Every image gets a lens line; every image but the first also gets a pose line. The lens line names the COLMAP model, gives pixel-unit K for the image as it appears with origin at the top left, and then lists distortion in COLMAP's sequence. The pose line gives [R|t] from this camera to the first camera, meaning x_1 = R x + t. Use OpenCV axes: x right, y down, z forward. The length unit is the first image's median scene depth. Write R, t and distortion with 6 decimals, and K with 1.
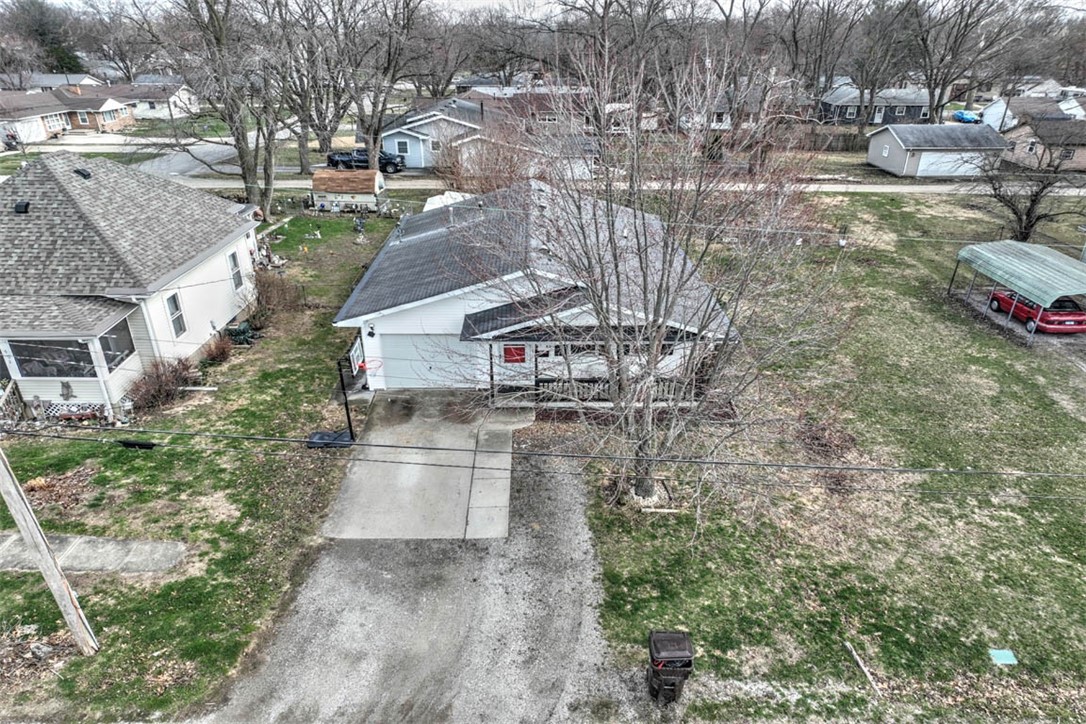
lens RADIAL K [[776.4, 0, 545.9], [0, 776.4, 364.6], [0, 0, 1]] dist [0.005310, 0.006748]
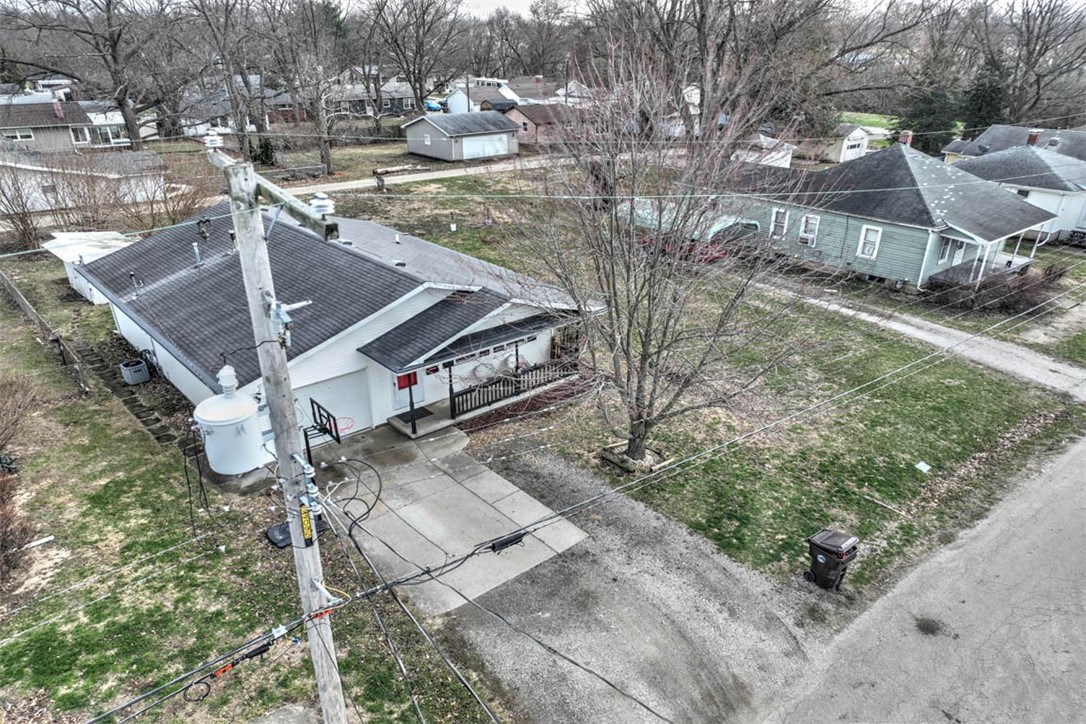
lens RADIAL K [[776.4, 0, 545.9], [0, 776.4, 364.6], [0, 0, 1]] dist [0.005310, 0.006748]
pose [[0.761456, -0.254965, 0.595968, -0.524338], [0.253152, 0.963353, 0.088691, -0.078429], [-0.596741, 0.083336, 0.798095, 0.172628]]
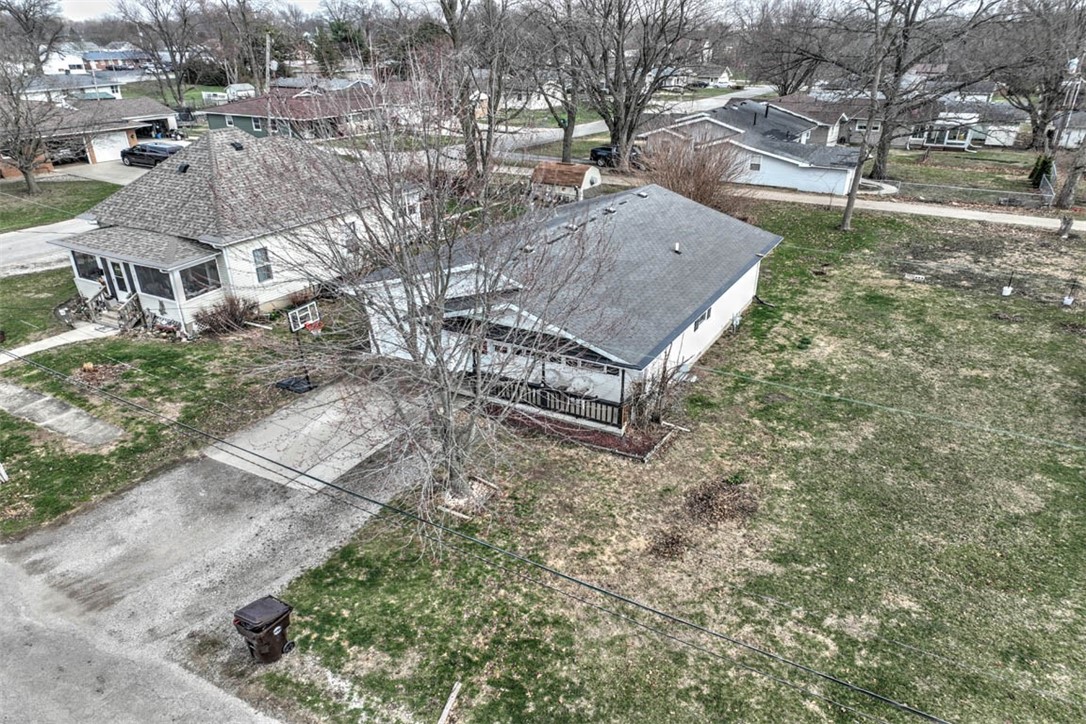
lens RADIAL K [[776.4, 0, 545.9], [0, 776.4, 364.6], [0, 0, 1]] dist [0.005310, 0.006748]
pose [[0.870478, 0.192369, -0.453058, 0.576655], [-0.191734, 0.980280, 0.047841, -0.061005], [0.453327, 0.045222, 0.890196, 0.130489]]
